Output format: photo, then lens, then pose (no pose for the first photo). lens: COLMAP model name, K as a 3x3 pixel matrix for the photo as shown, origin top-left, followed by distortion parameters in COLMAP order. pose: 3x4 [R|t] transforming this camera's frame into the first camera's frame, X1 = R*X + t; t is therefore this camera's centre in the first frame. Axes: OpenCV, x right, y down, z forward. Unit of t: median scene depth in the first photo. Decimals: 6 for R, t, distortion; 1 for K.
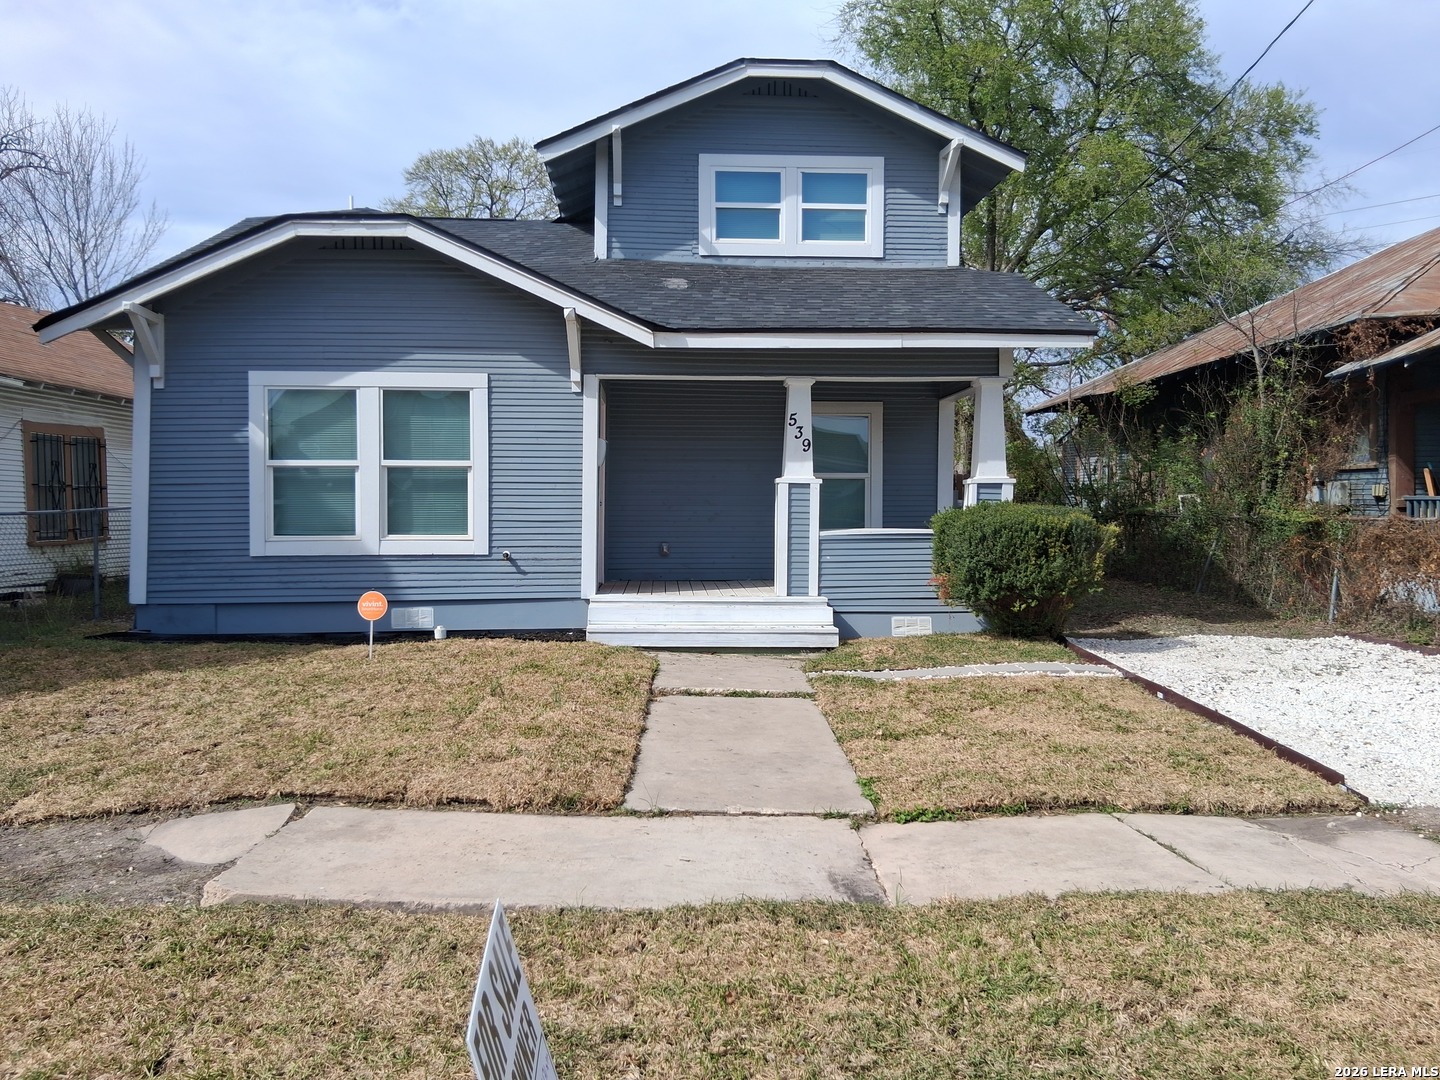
lens RADIAL K [[1087.8, 0, 720.0], [0, 1087.8, 540.0], [0, 0, 1]] dist [0.109691, -0.182270]
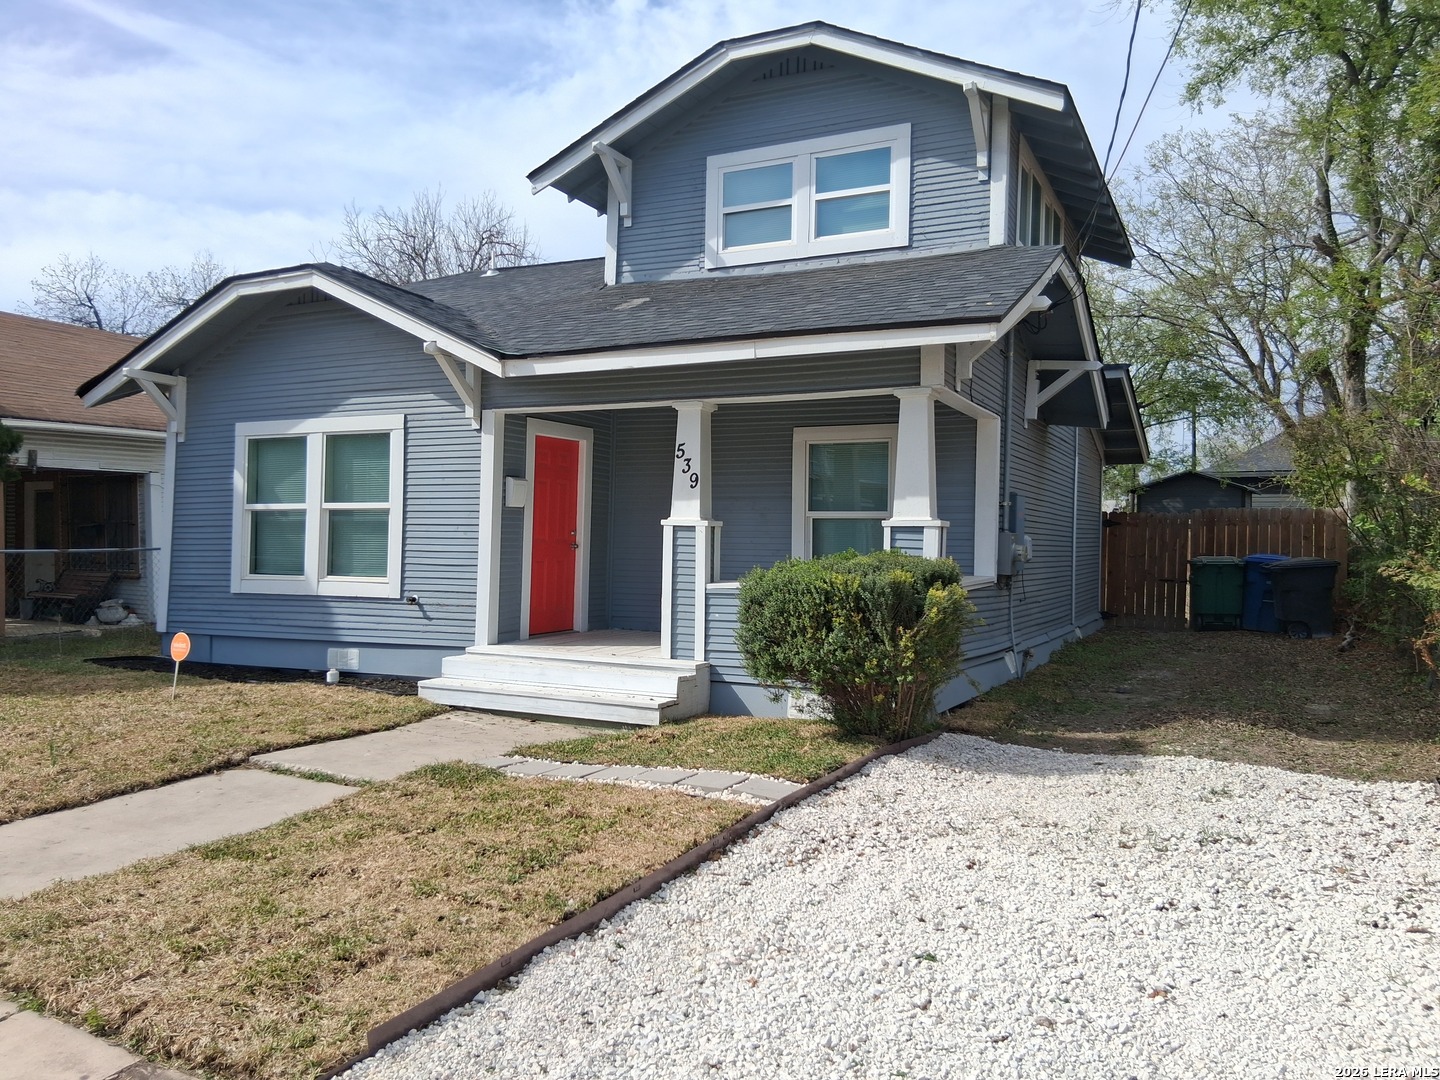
lens RADIAL K [[1087.8, 0, 720.0], [0, 1087.8, 540.0], [0, 0, 1]] dist [0.109691, -0.182270]
pose [[0.870470, 0.007972, -0.492156, 0.515175], [-0.022805, 0.999448, -0.024146, -0.021477], [0.491692, 0.032242, 0.870172, 0.281425]]
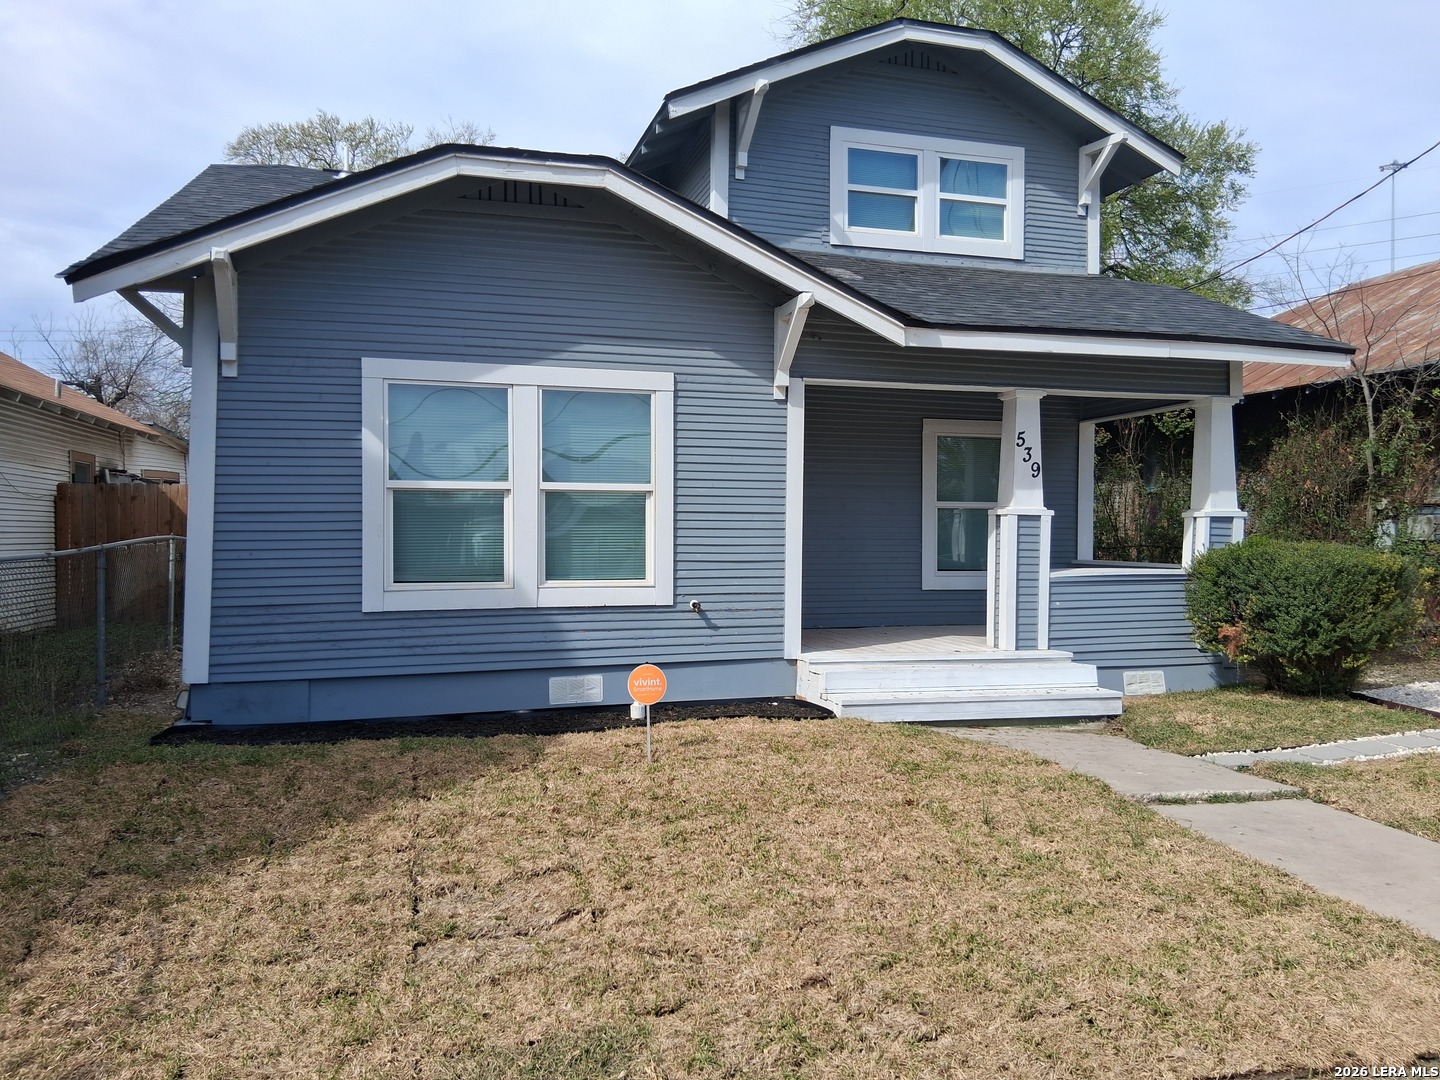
lens RADIAL K [[1087.8, 0, 720.0], [0, 1087.8, 540.0], [0, 0, 1]] dist [0.109691, -0.182270]
pose [[0.972934, 0.001415, 0.231077, -0.355098], [0.003404, 0.999785, -0.020457, -0.016640], [-0.231057, 0.020690, 0.972720, 0.236076]]
